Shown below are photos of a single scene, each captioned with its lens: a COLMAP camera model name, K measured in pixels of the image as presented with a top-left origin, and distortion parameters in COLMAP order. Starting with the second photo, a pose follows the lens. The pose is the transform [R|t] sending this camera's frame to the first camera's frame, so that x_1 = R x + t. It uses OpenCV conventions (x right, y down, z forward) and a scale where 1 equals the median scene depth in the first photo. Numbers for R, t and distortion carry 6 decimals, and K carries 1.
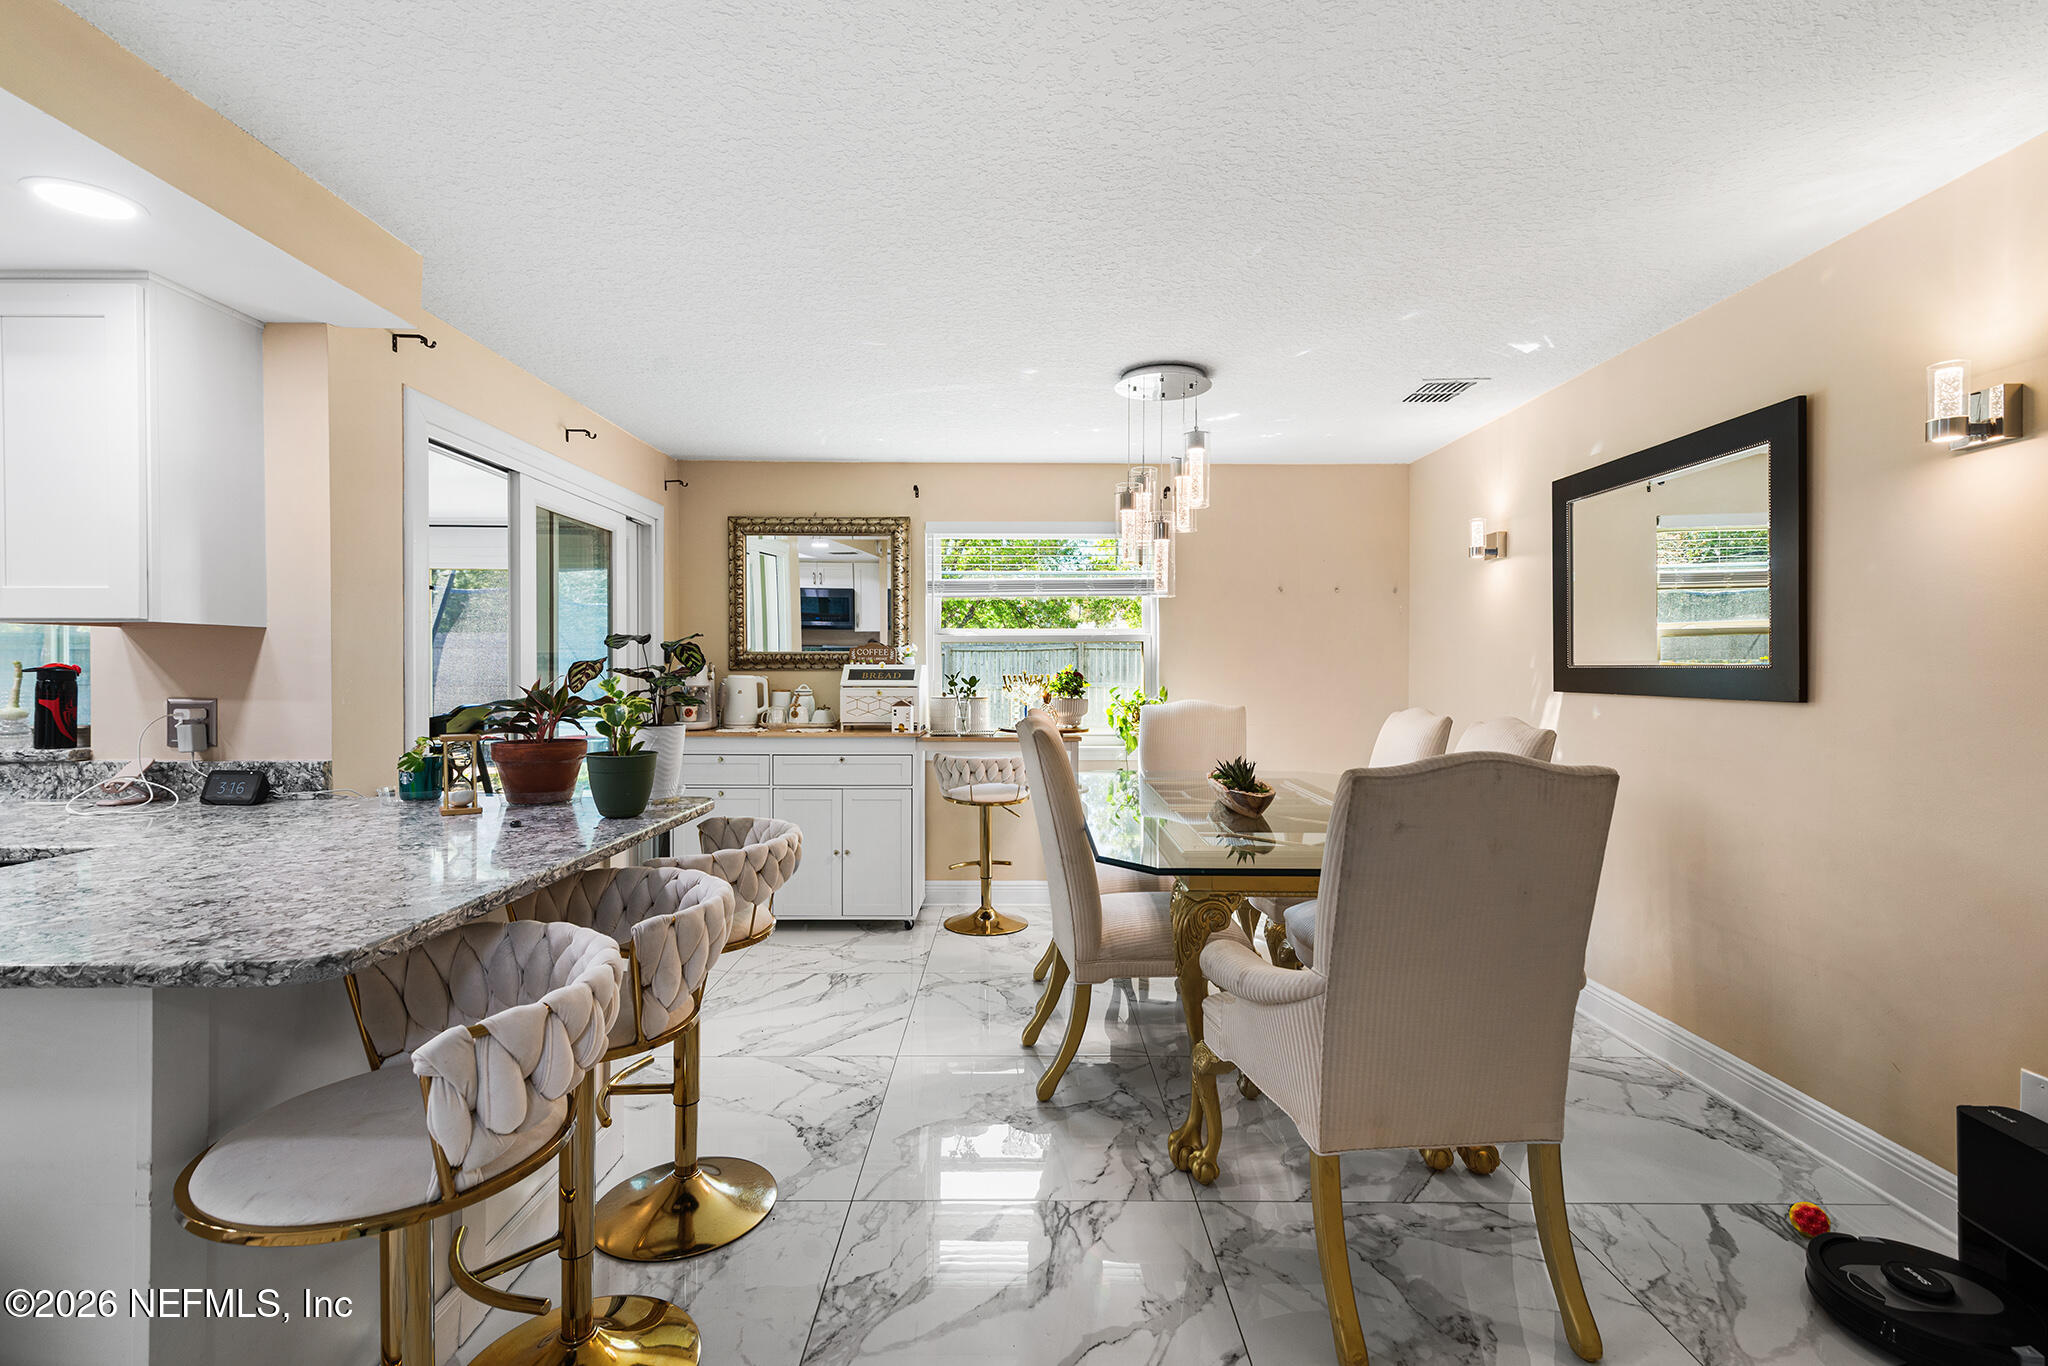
lens RADIAL K [[932.0, 0, 1025.4], [0, 932.0, 674.8], [0, 0, 1]] dist [0.013572, -0.000235]
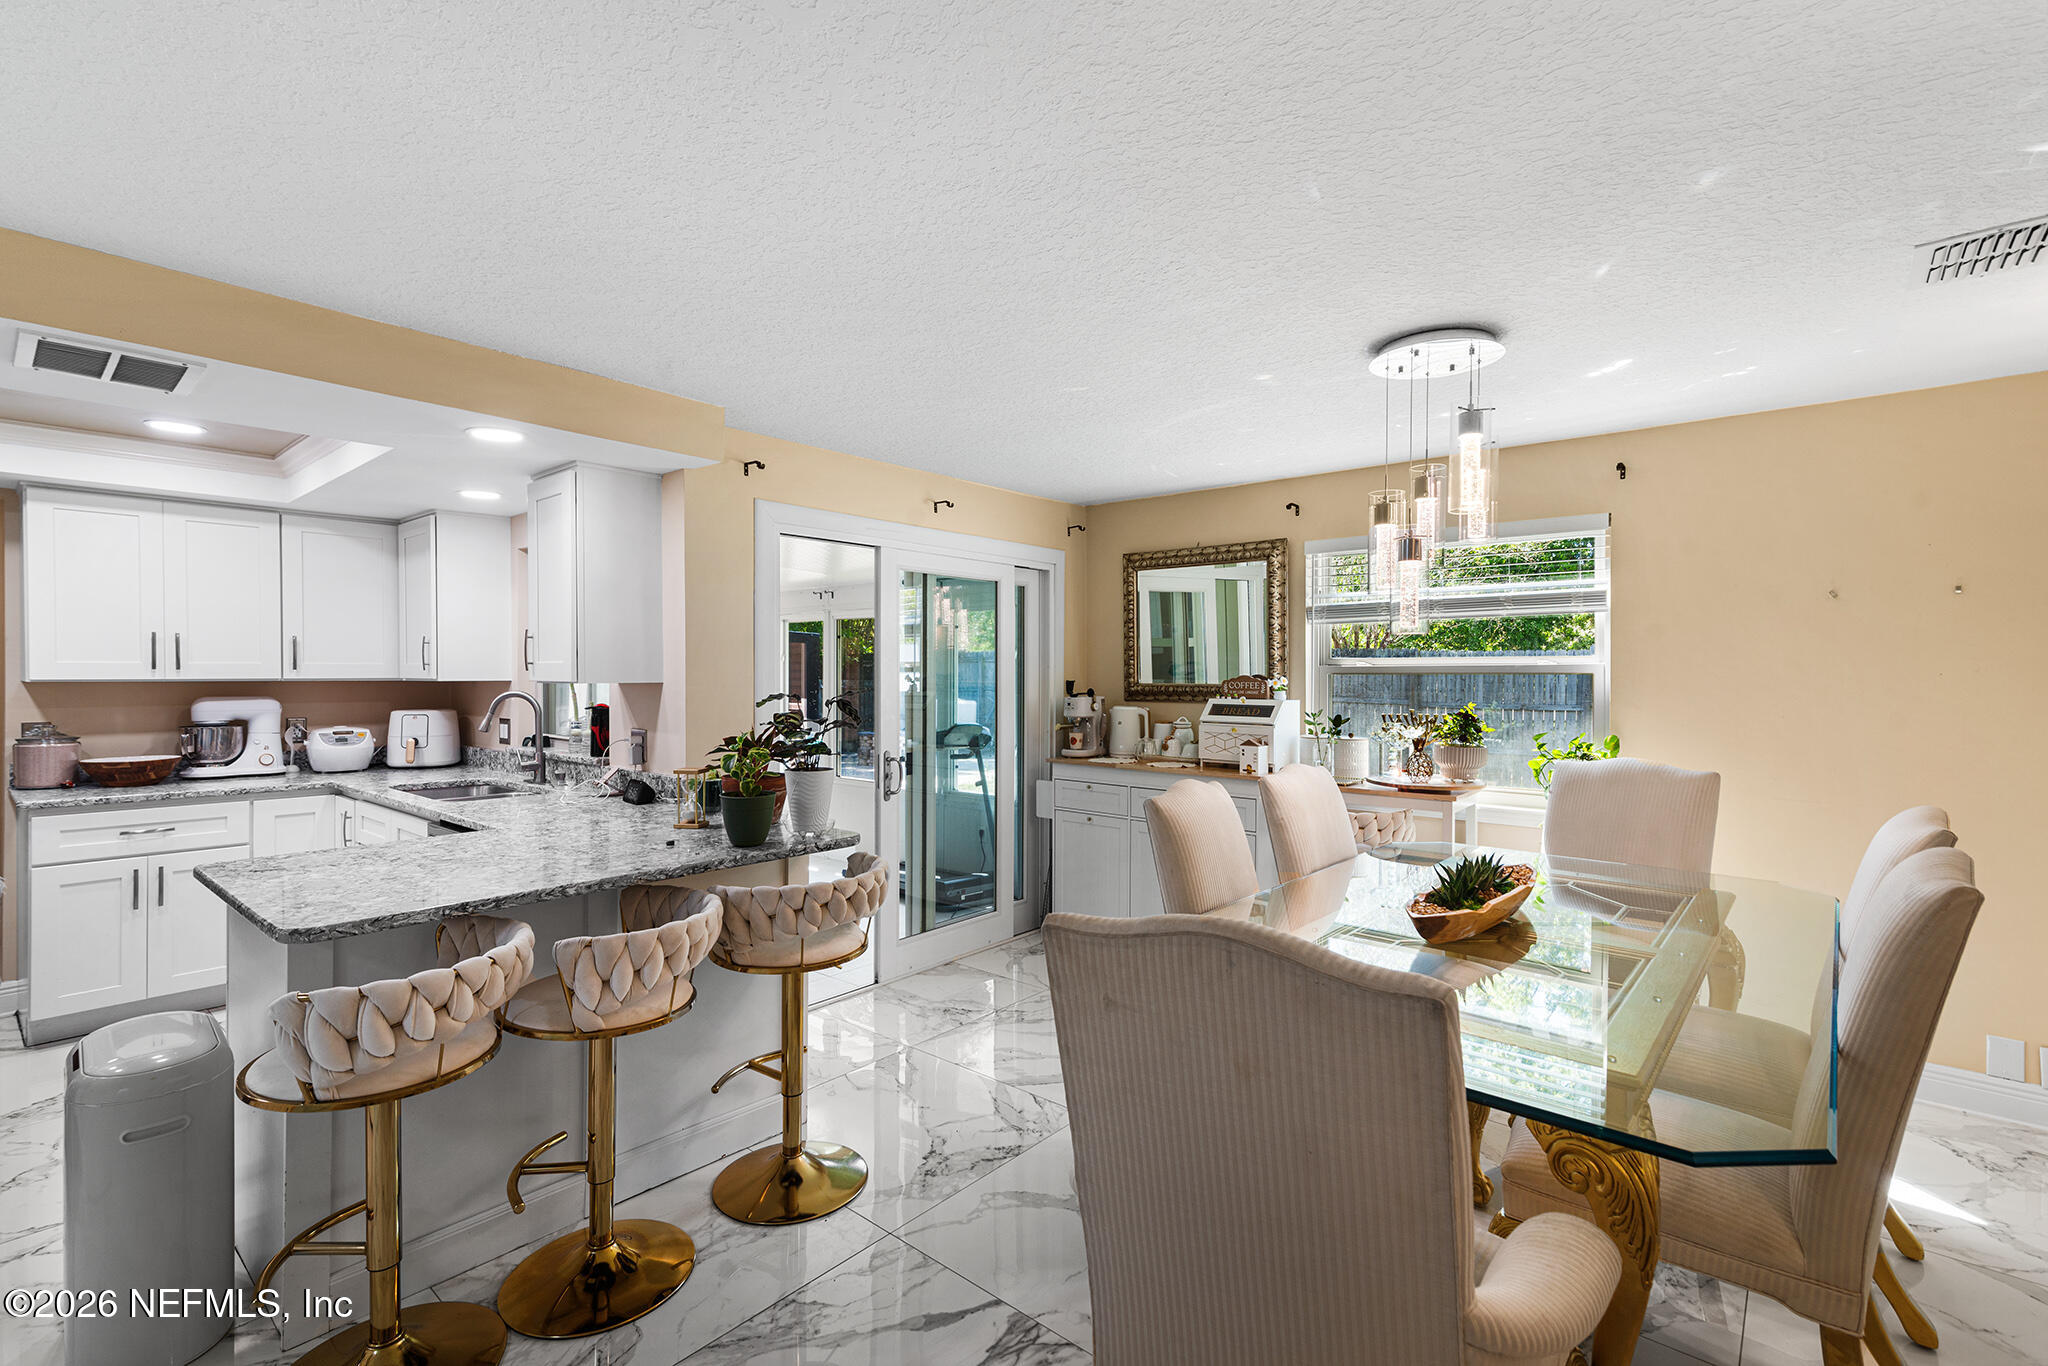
lens RADIAL K [[929.1, 0, 1021.9], [0, 929.1, 680.4], [0, 0, 1]] dist [0.010161, -0.000224]
pose [[0.754076, 0.007121, -0.656749, 0.483165], [-0.005614, 0.999975, 0.004396, -0.054522], [0.656764, 0.000372, 0.754096, 0.236963]]
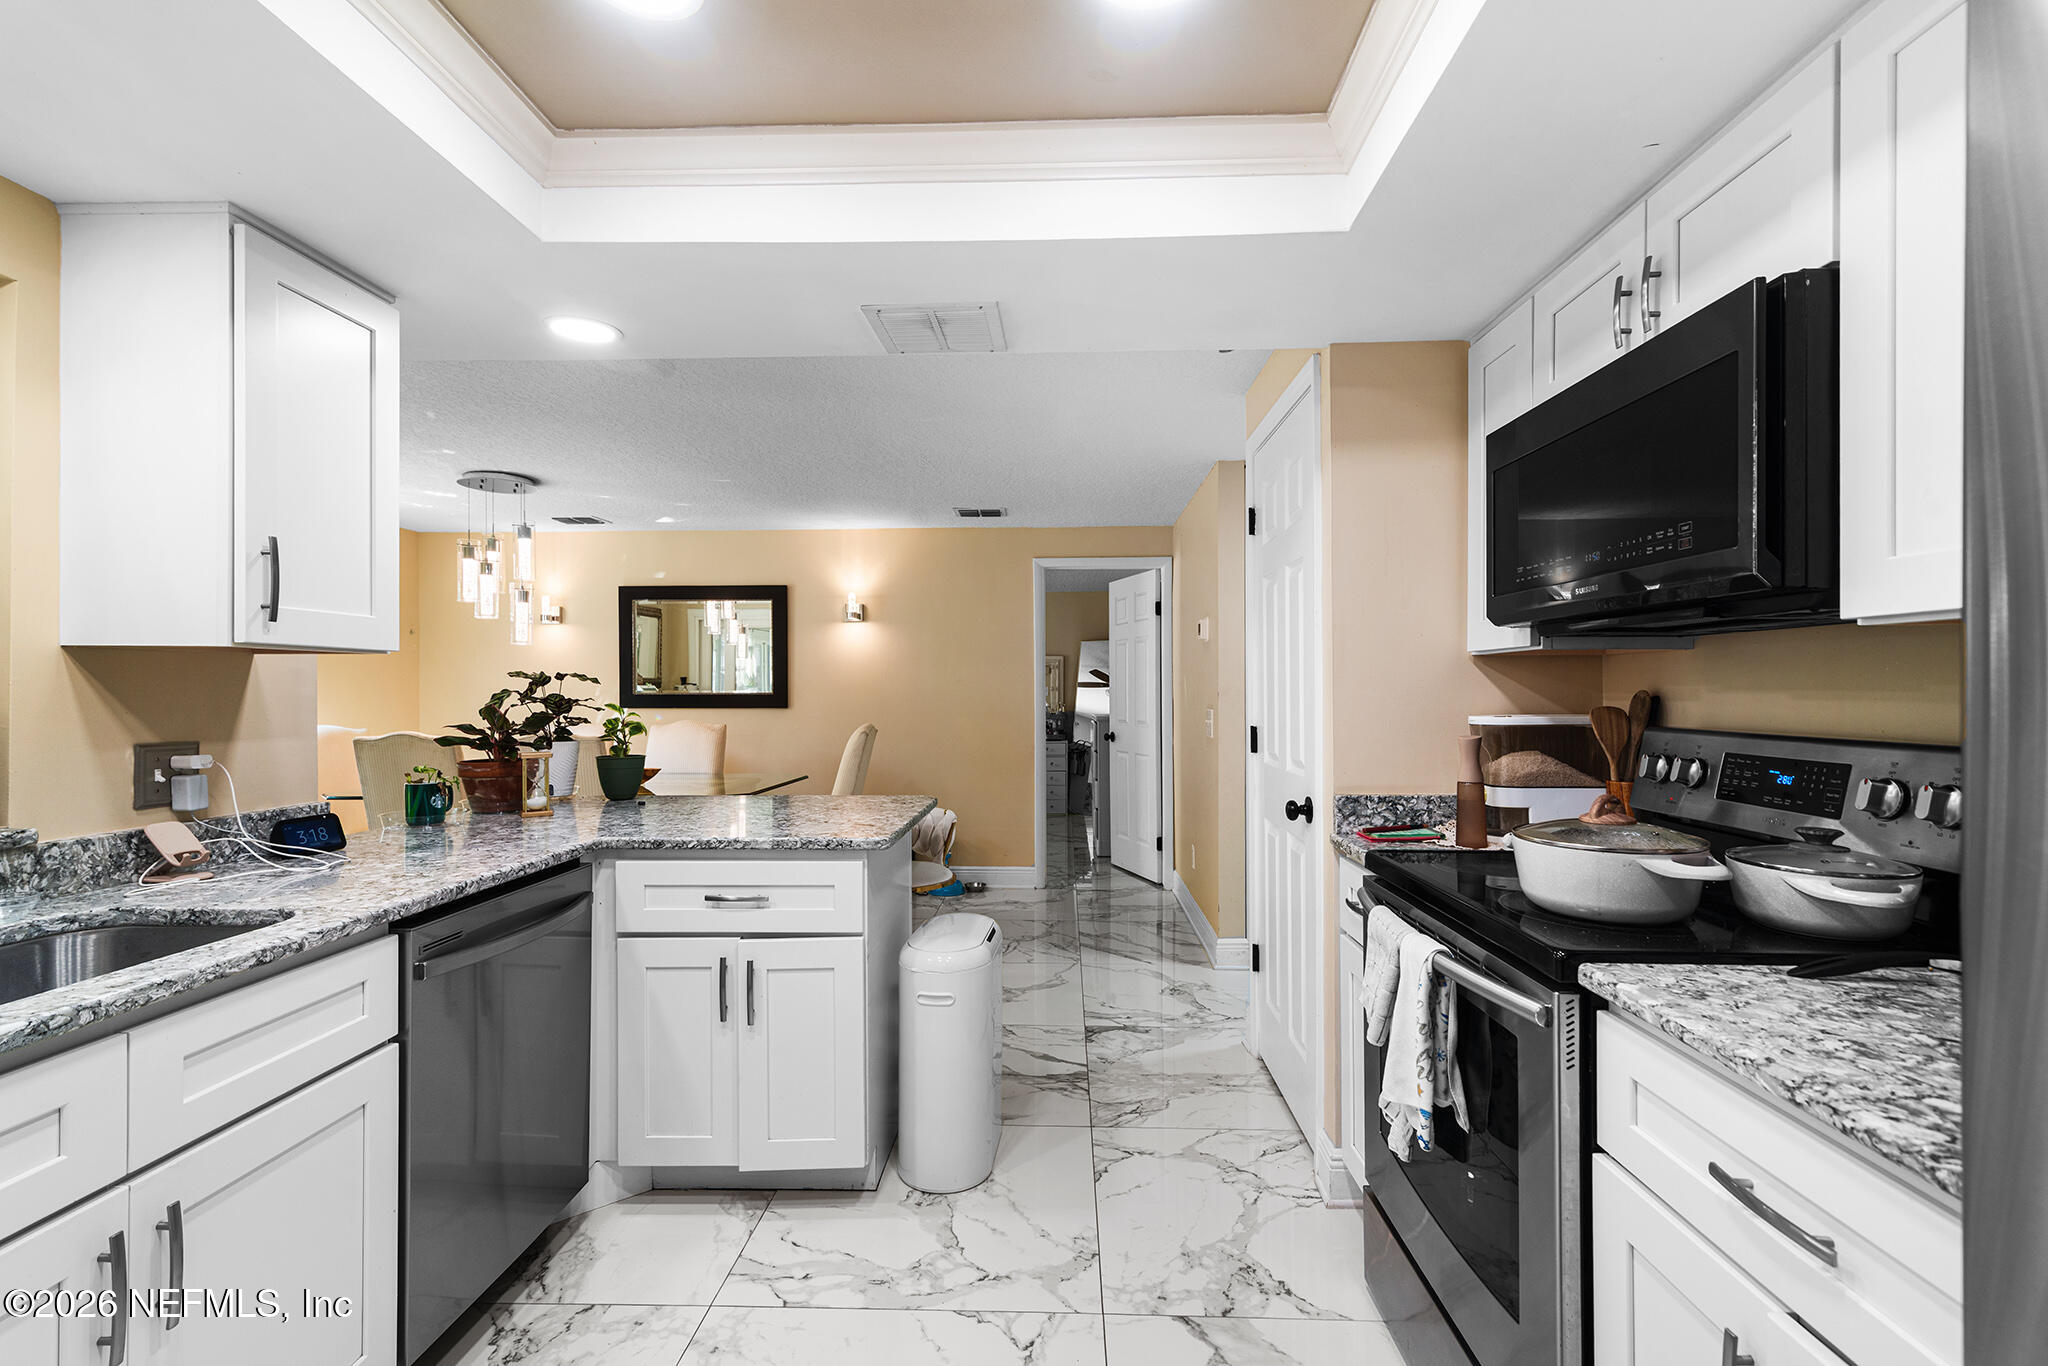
lens RADIAL K [[929.1, 0, 1021.9], [0, 929.1, 680.4], [0, 0, 1]] dist [0.010161, -0.000224]
pose [[0.035374, 0.006789, 0.999351, -1.406592], [0.007864, 0.999944, -0.007072, -0.013615], [-0.999343, 0.008109, 0.035318, 0.232294]]
